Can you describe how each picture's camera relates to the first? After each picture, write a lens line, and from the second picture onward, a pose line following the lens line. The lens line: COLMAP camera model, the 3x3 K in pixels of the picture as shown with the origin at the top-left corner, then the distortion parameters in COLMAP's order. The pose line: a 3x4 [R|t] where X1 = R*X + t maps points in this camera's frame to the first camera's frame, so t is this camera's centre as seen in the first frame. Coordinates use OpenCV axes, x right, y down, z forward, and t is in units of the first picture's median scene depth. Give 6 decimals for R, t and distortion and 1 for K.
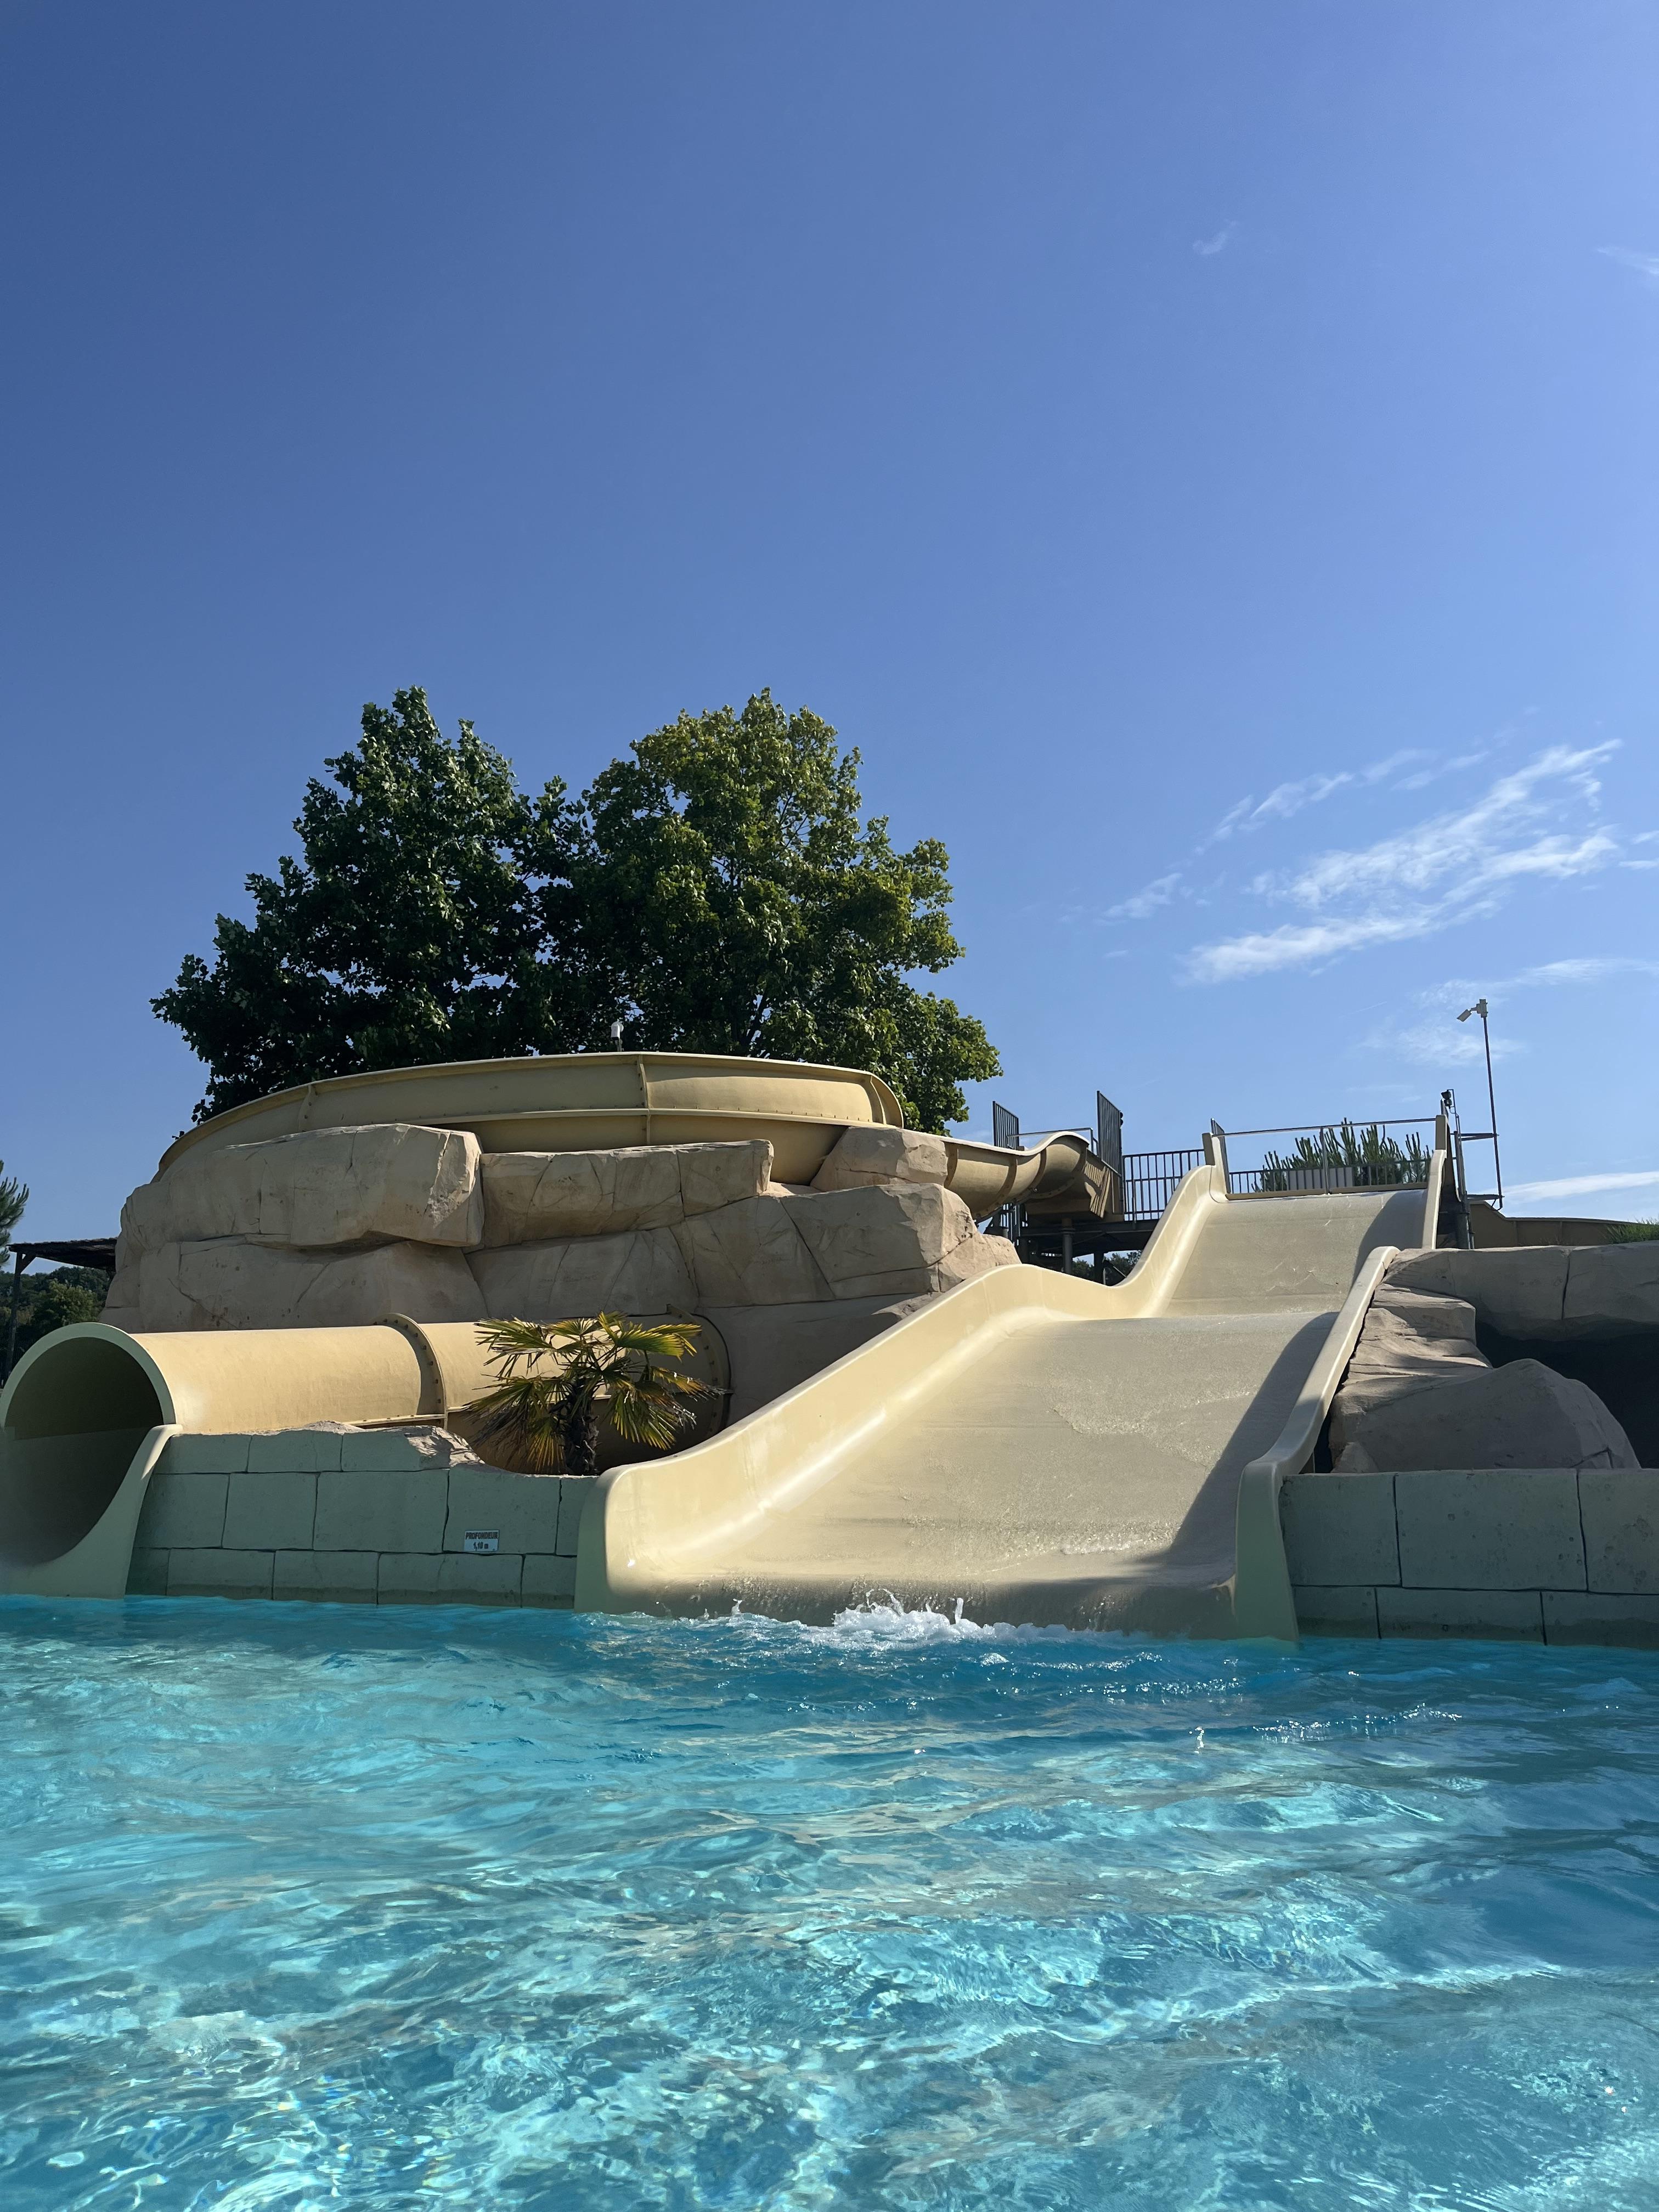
lens RADIAL K [[1688.1, 0, 829.5], [0, 1688.1, 1106.0], [0, 0, 1]] dist [0.070506, -0.002092]
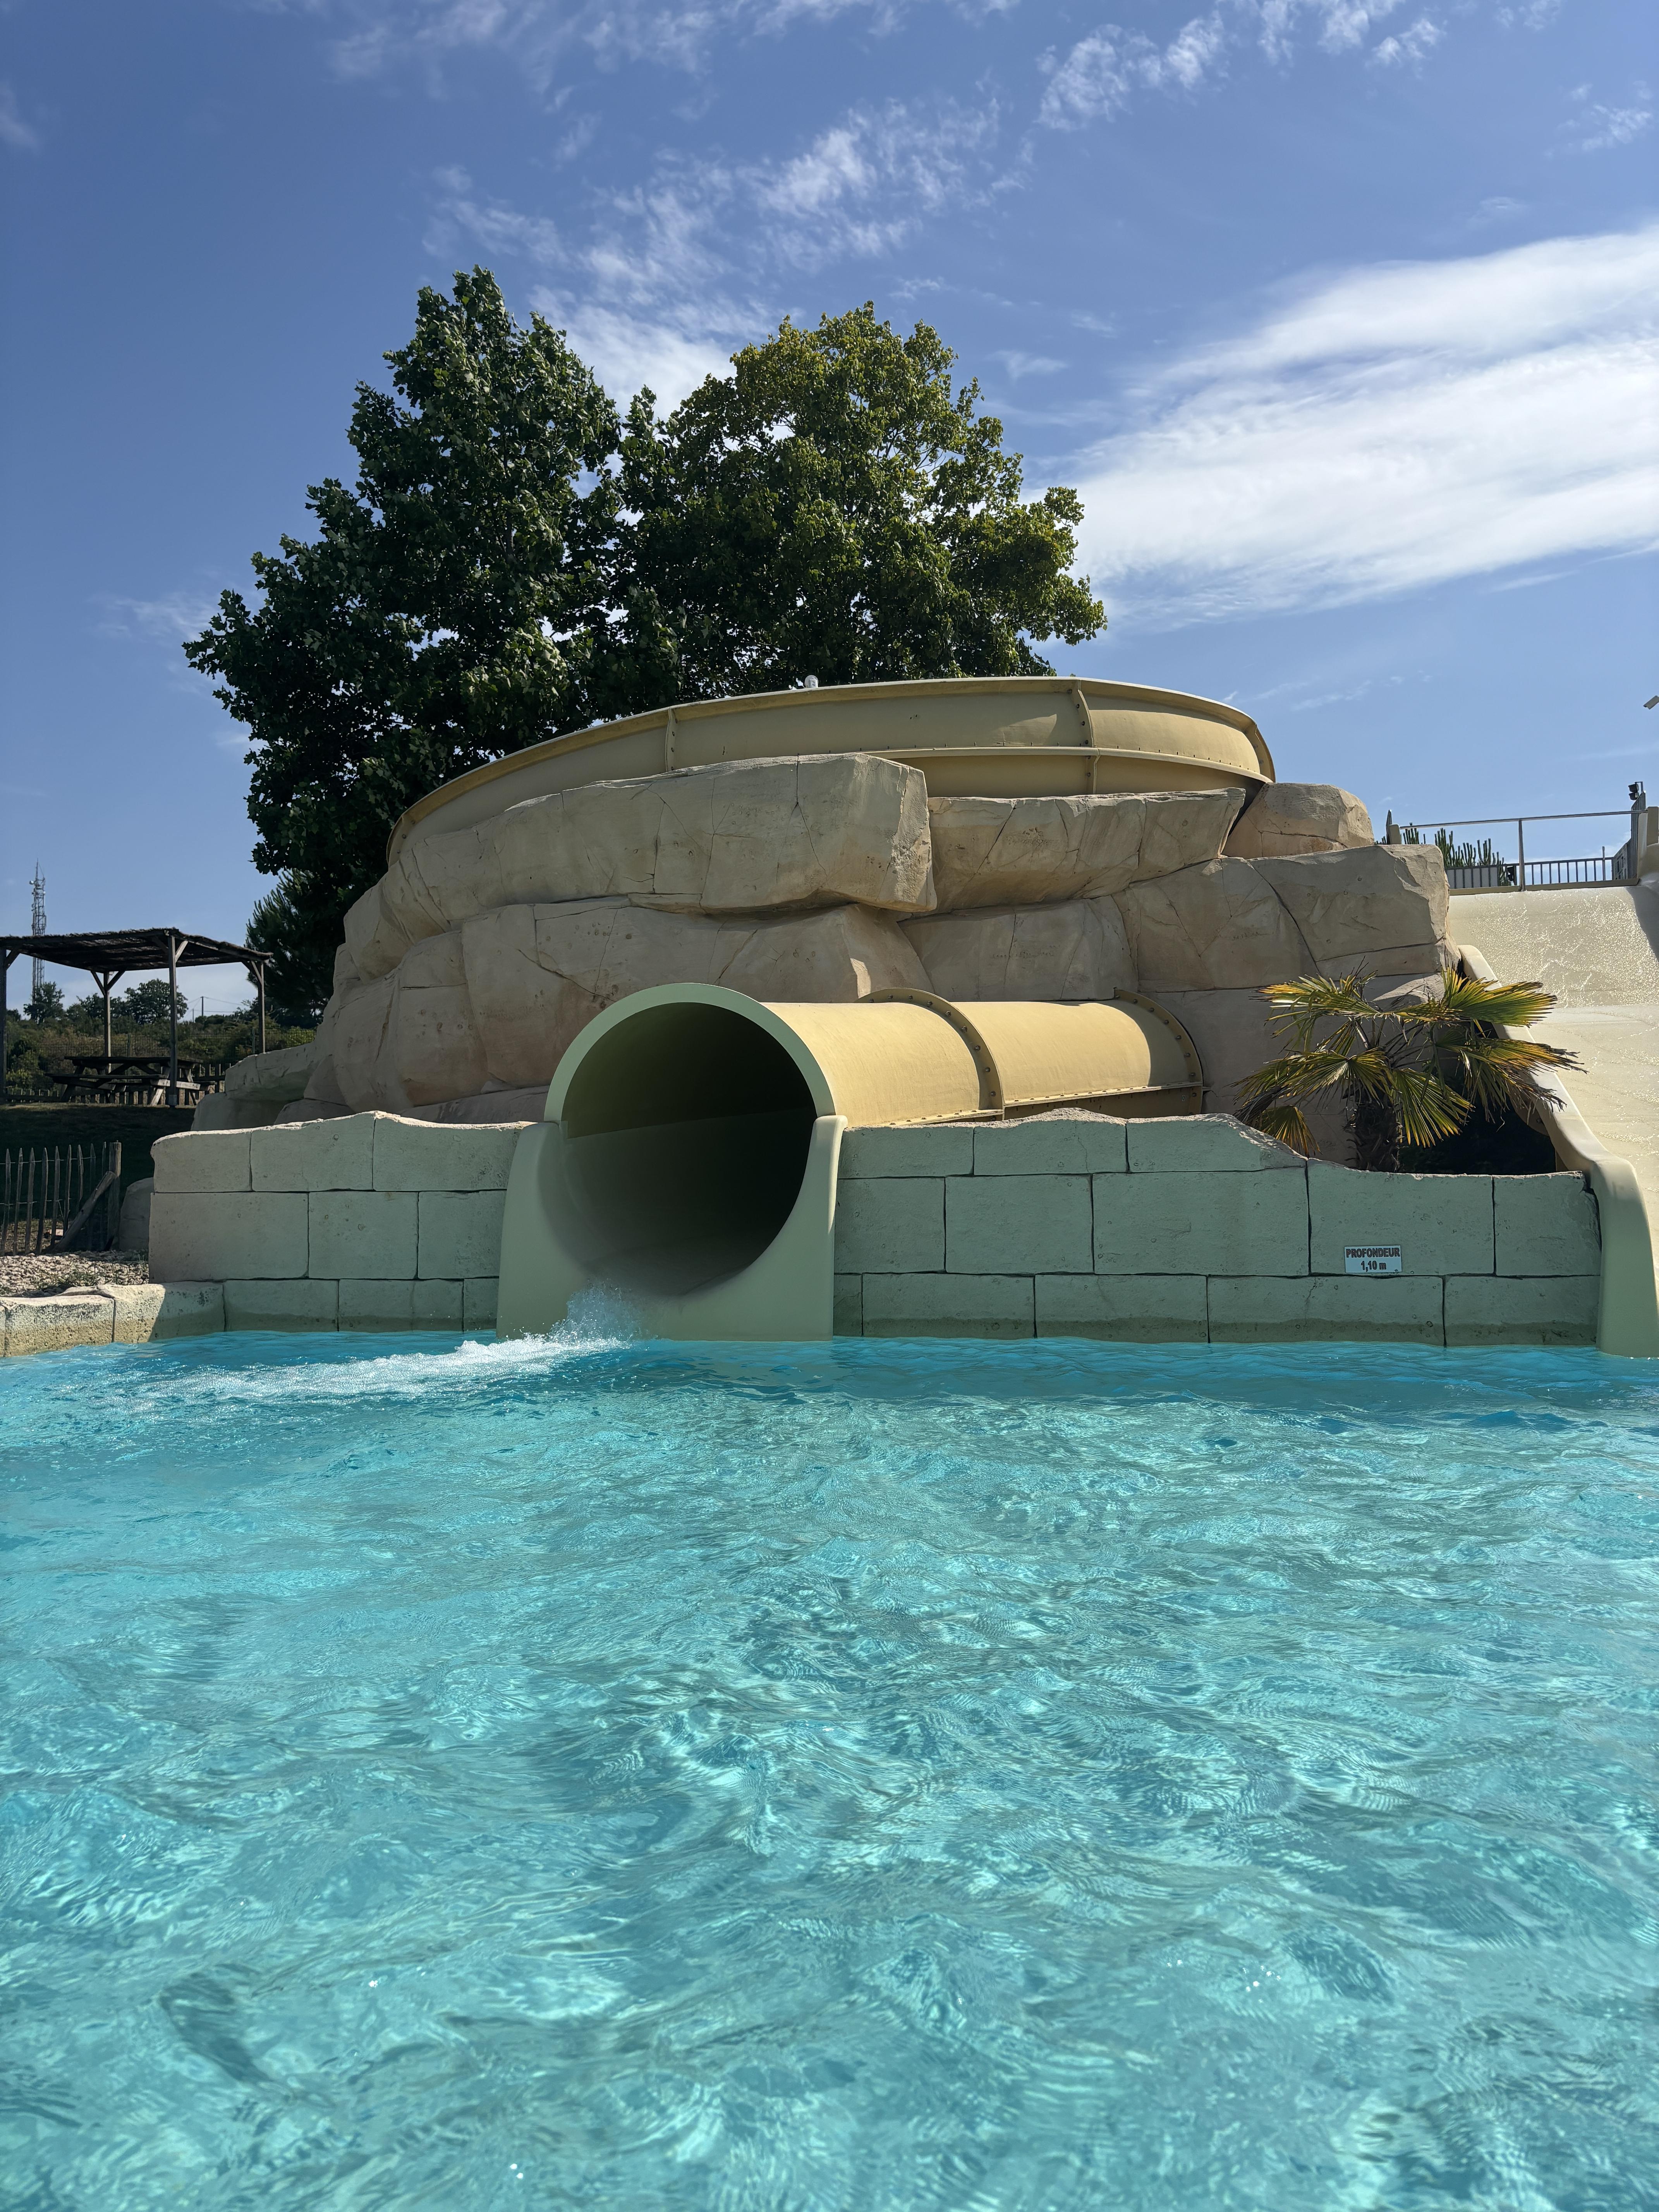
lens RADIAL K [[1681.0, 0, 829.5], [0, 1681.0, 1106.0], [0, 0, 1]] dist [0.000504, 0.001283]
pose [[0.989568, -0.006229, 0.143929, -0.361961], [-0.016615, 0.987463, 0.156972, 0.047681], [-0.143102, -0.157726, 0.977059, 0.200985]]
